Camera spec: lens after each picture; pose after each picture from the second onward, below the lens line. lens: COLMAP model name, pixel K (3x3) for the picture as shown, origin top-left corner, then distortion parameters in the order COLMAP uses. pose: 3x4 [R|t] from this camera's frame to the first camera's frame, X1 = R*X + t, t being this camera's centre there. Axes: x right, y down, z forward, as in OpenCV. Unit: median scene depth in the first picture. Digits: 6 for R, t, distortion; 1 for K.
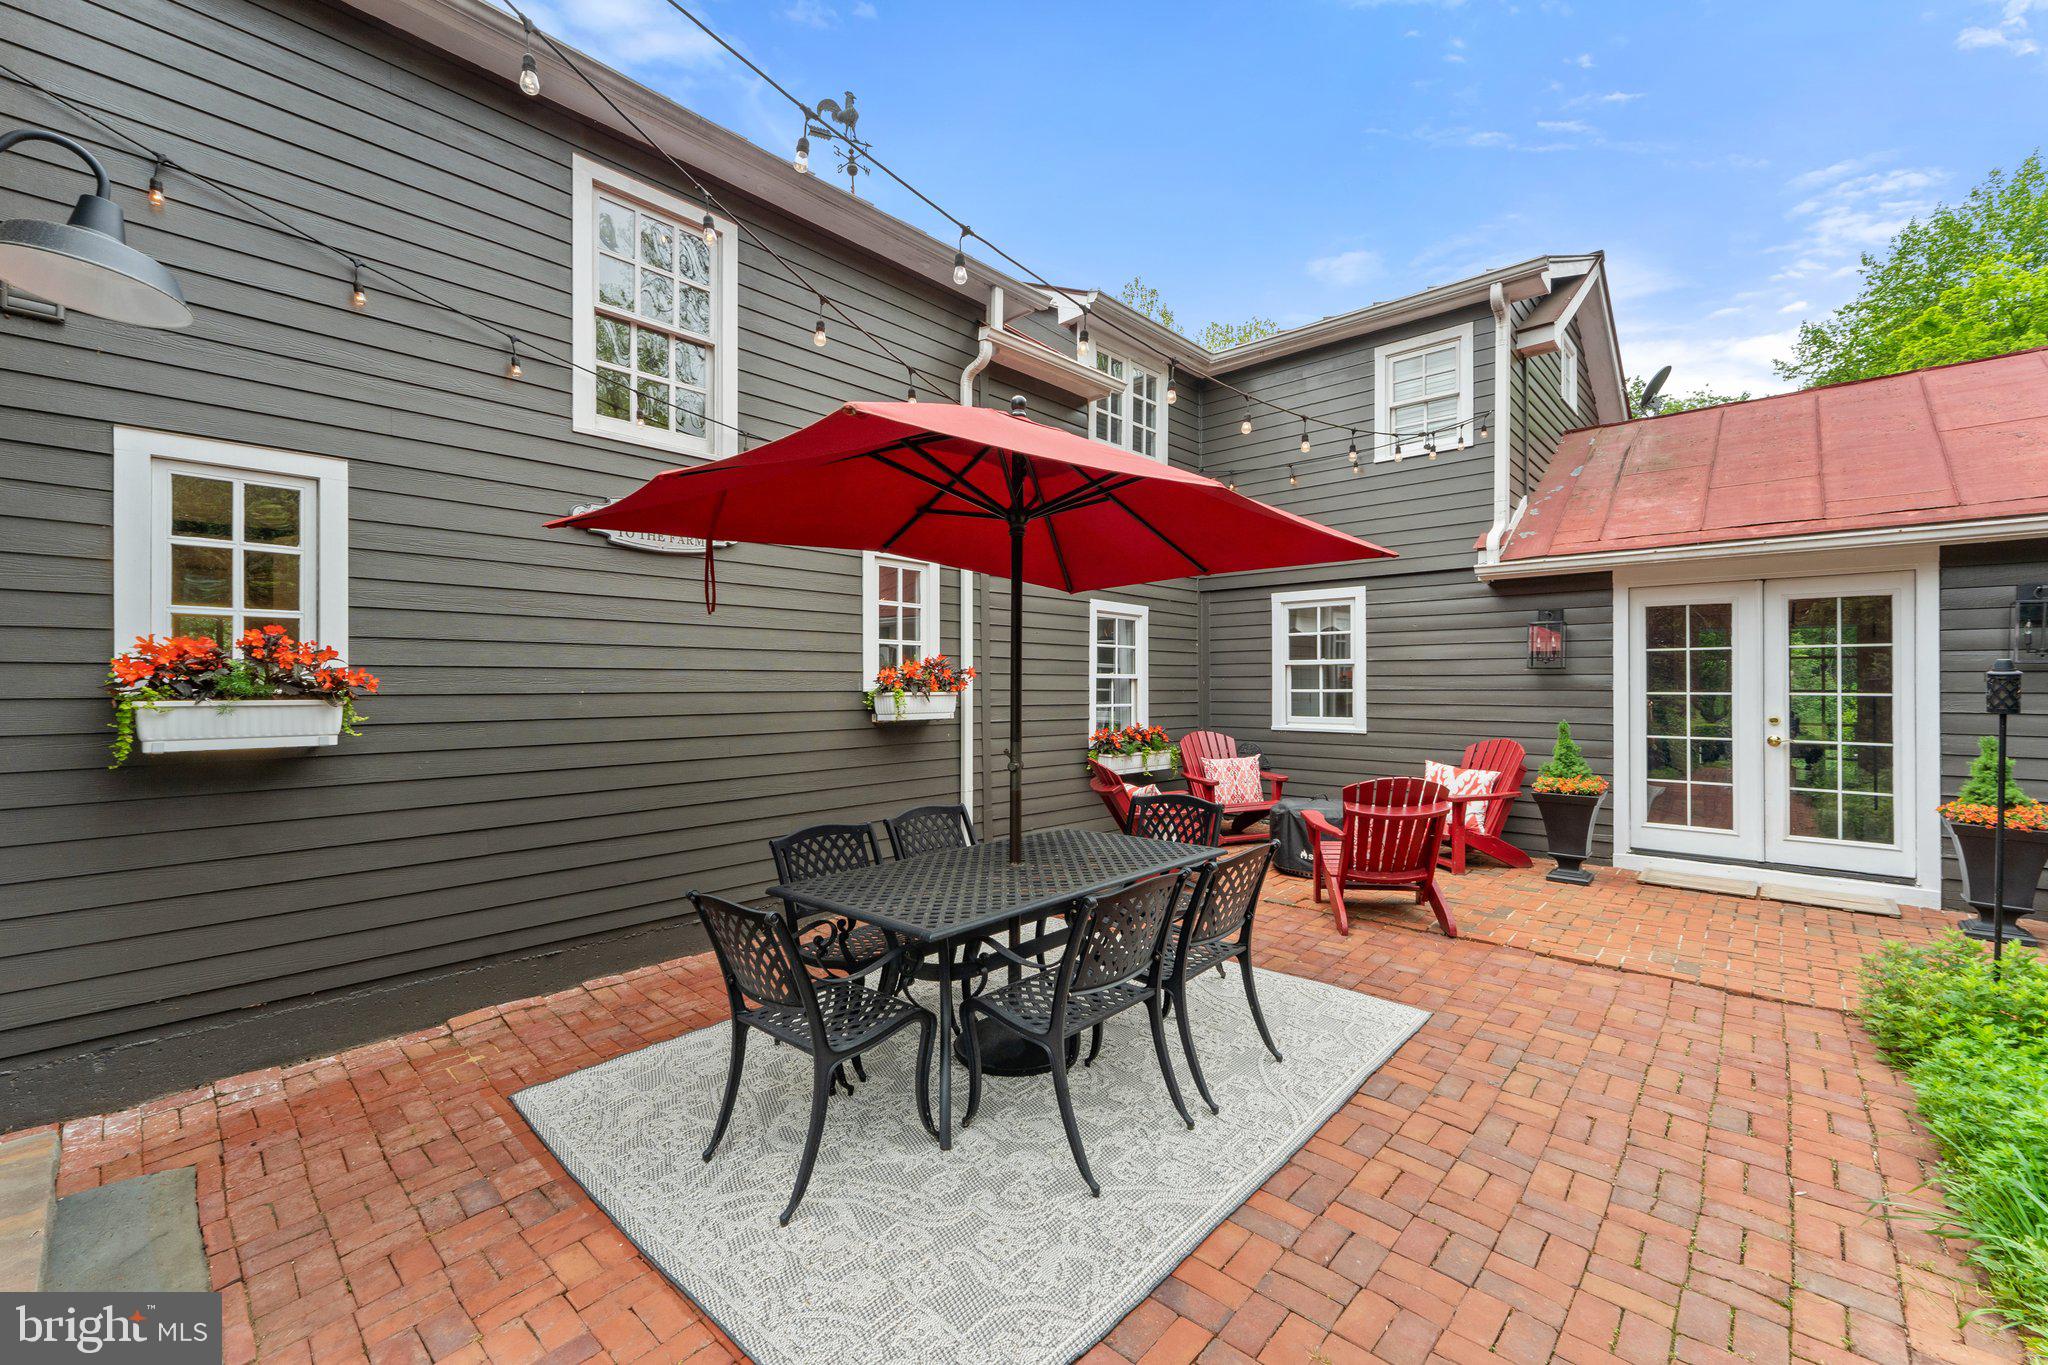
lens RADIAL K [[810.7, 0, 1024.0], [0, 810.7, 682.5], [0, 0, 1]] dist [0.000575, 0.000012]
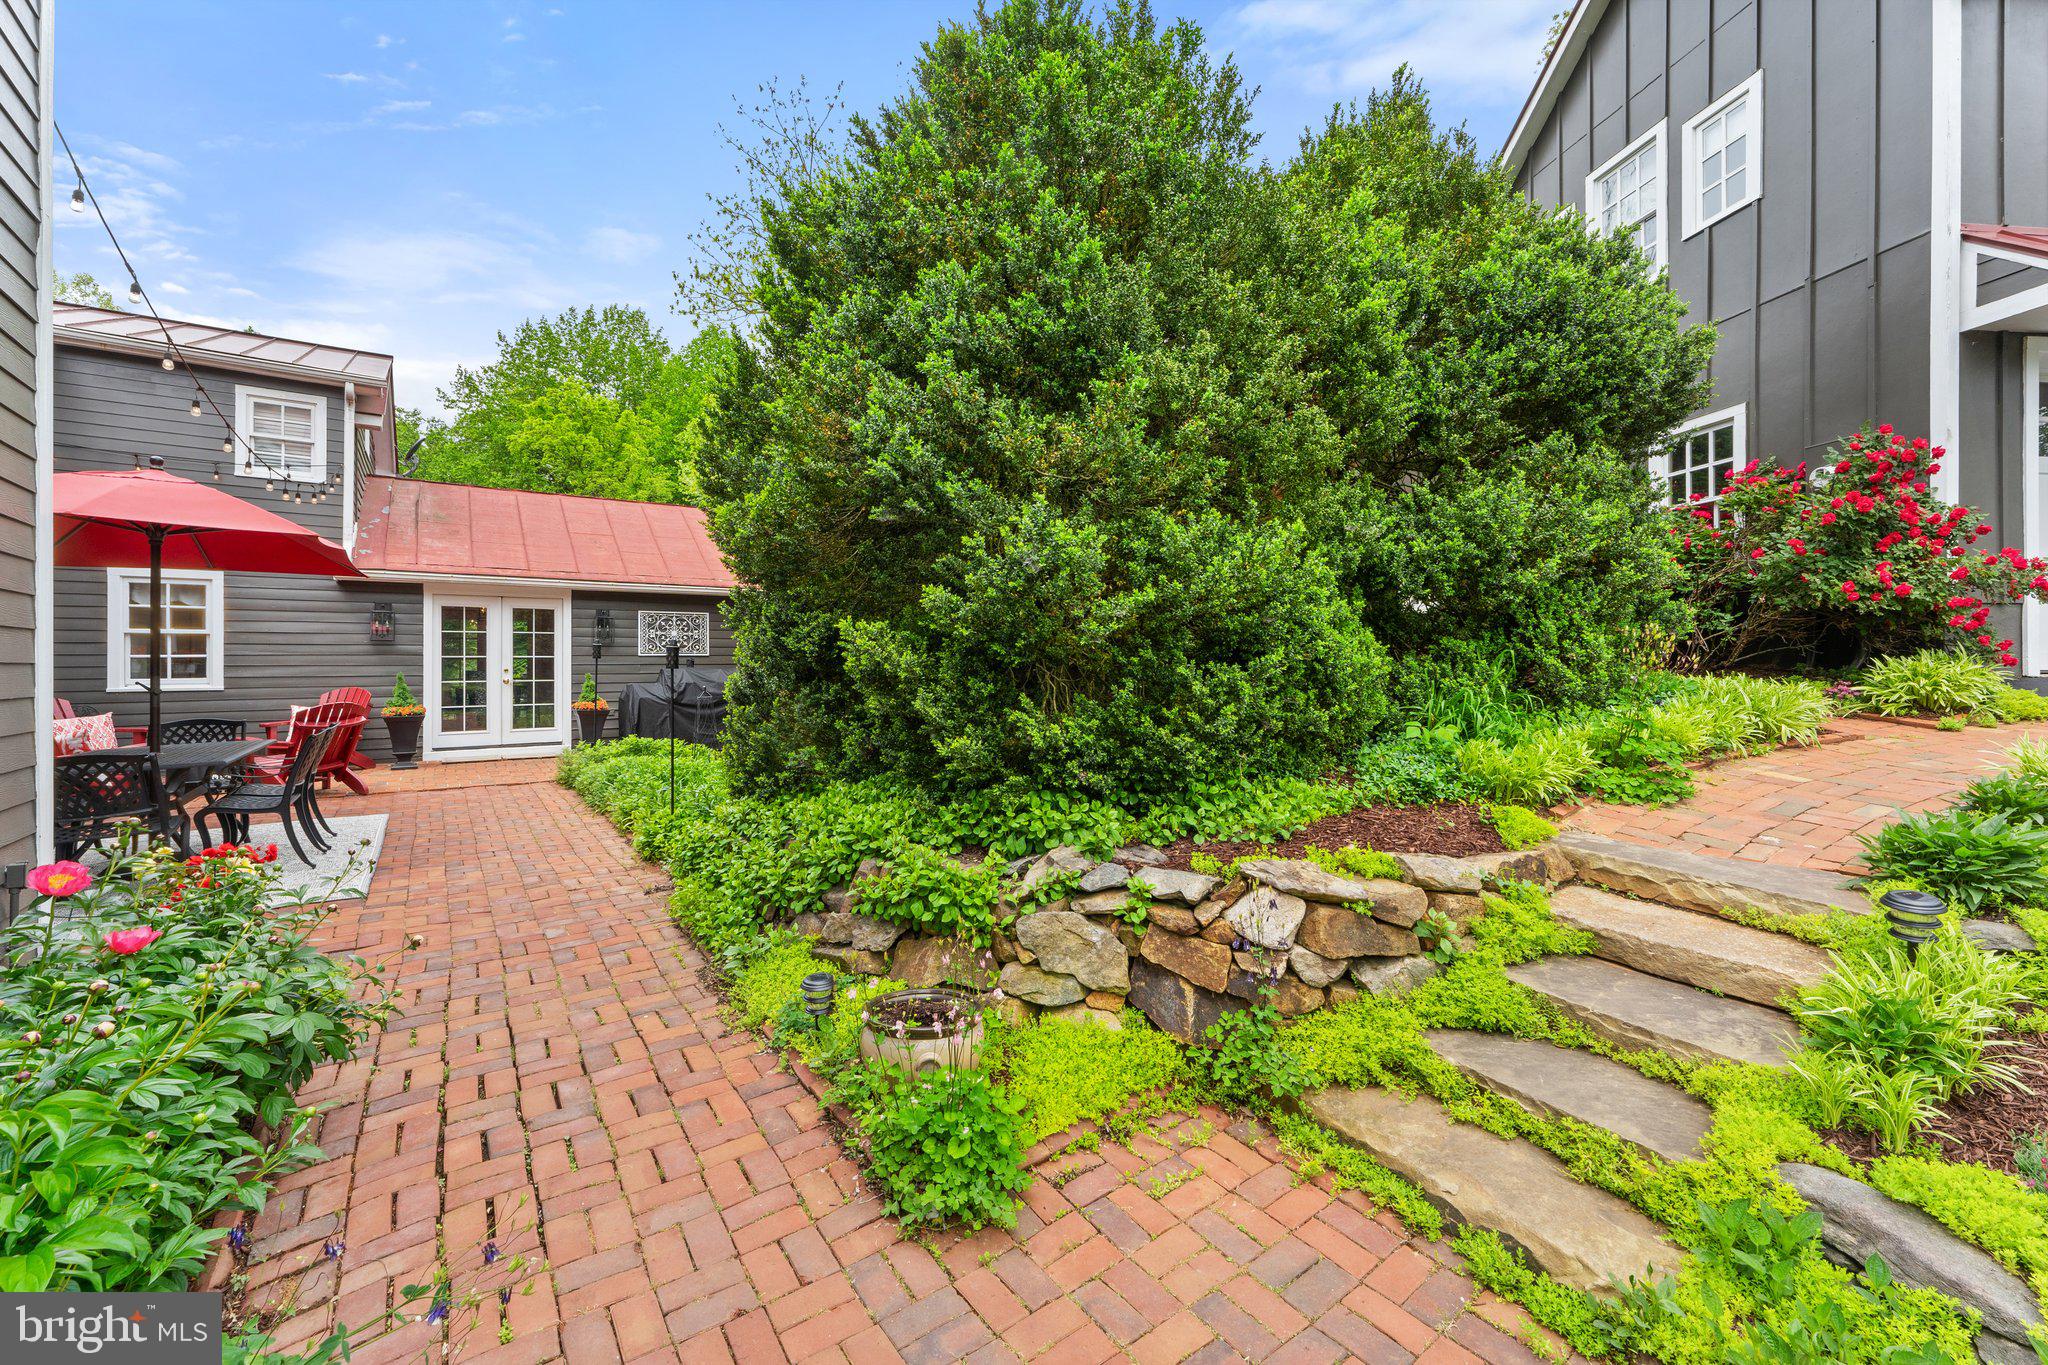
lens RADIAL K [[816.5, 0, 1027.6], [0, 816.5, 657.0], [0, 0, 1]] dist [0.000540, 0.000018]
pose [[0.183100, 0.001211, 0.983094, -0.728244], [0.002102, 0.999996, -0.001623, 0.020969], [-0.983092, 0.002364, 0.183096, -0.551604]]
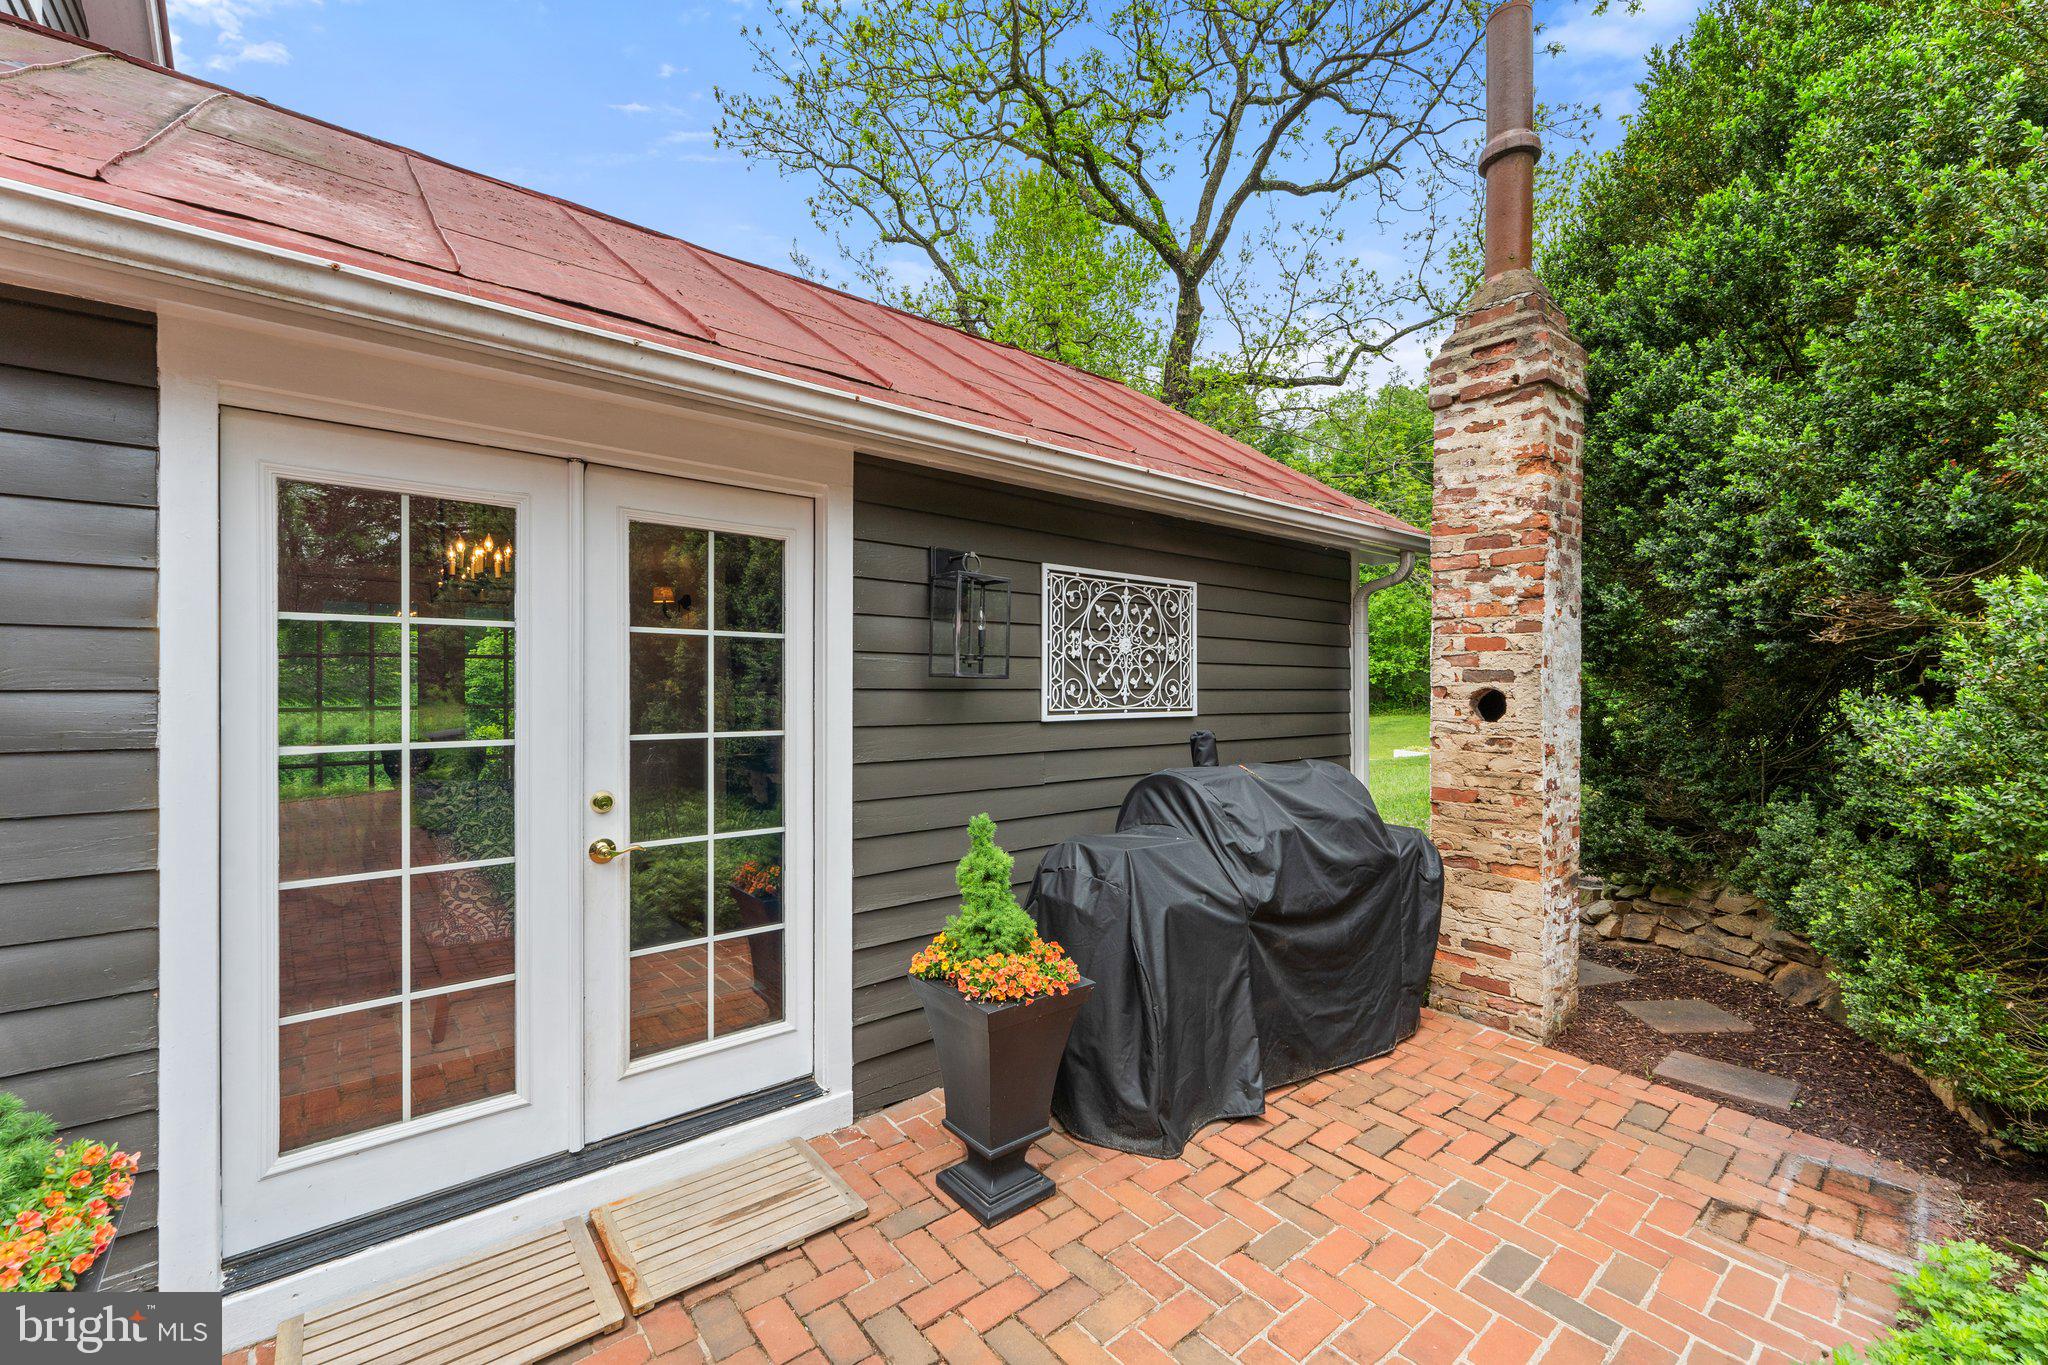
lens RADIAL K [[838.0, 0, 1019.4], [0, 838.0, 685.5], [0, 0, 1]] dist [0.002408, -0.000067]
pose [[0.140459, -0.000288, 0.990087, 0.503665], [-0.002651, 0.999996, 0.000667, -0.013827], [-0.990083, -0.002719, 0.140457, 0.696437]]
